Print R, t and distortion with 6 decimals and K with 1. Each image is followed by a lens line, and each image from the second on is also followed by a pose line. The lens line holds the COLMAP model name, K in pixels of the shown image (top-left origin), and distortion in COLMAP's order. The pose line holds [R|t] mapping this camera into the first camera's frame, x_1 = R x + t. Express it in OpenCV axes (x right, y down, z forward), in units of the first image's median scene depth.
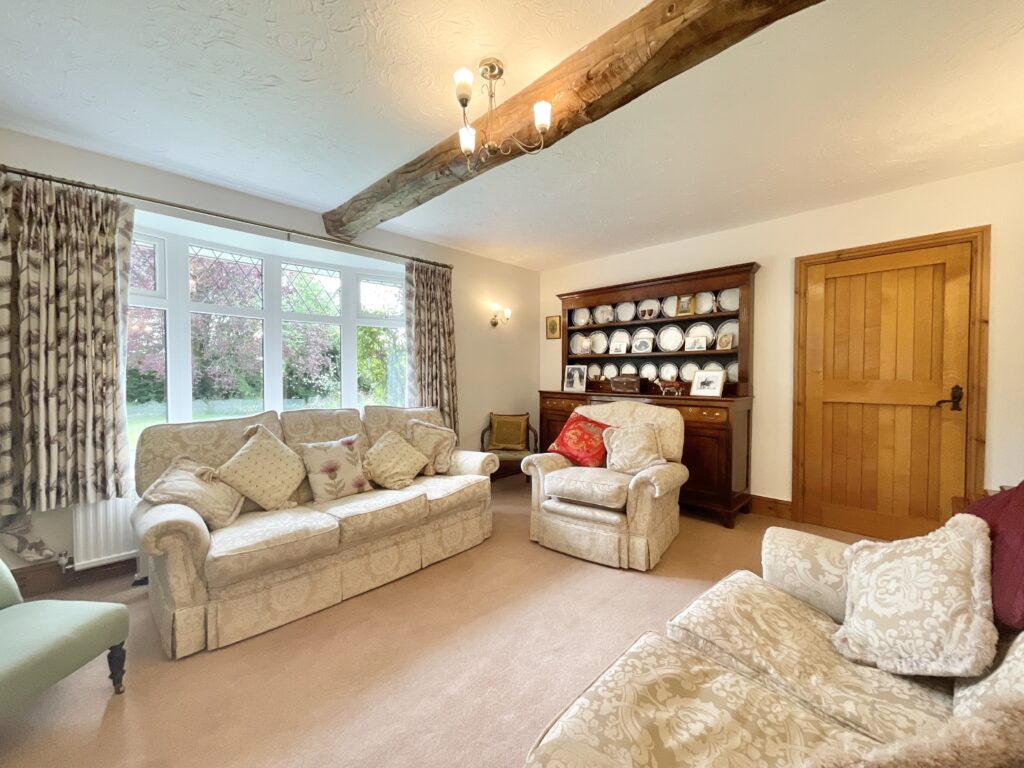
lens RADIAL K [[418.0, 0, 512.6], [0, 418.0, 381.9], [0, 0, 1]] dist [-0.001277, 0.000960]
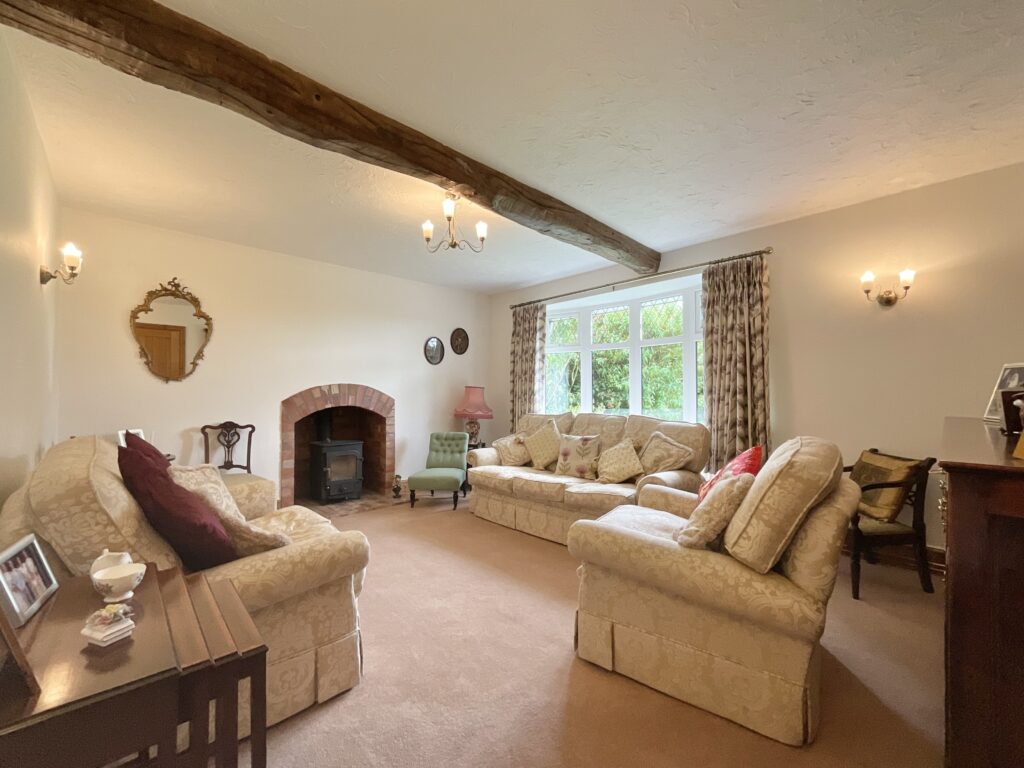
lens RADIAL K [[418.0, 0, 511.8], [0, 418.0, 386.5], [0, 0, 1]] dist [-0.001277, 0.000960]
pose [[-0.030385, -0.018852, -0.999360, 0.698332], [-0.020812, 0.999617, -0.018224, 0.005358], [0.999322, 0.020245, -0.030766, 0.597381]]
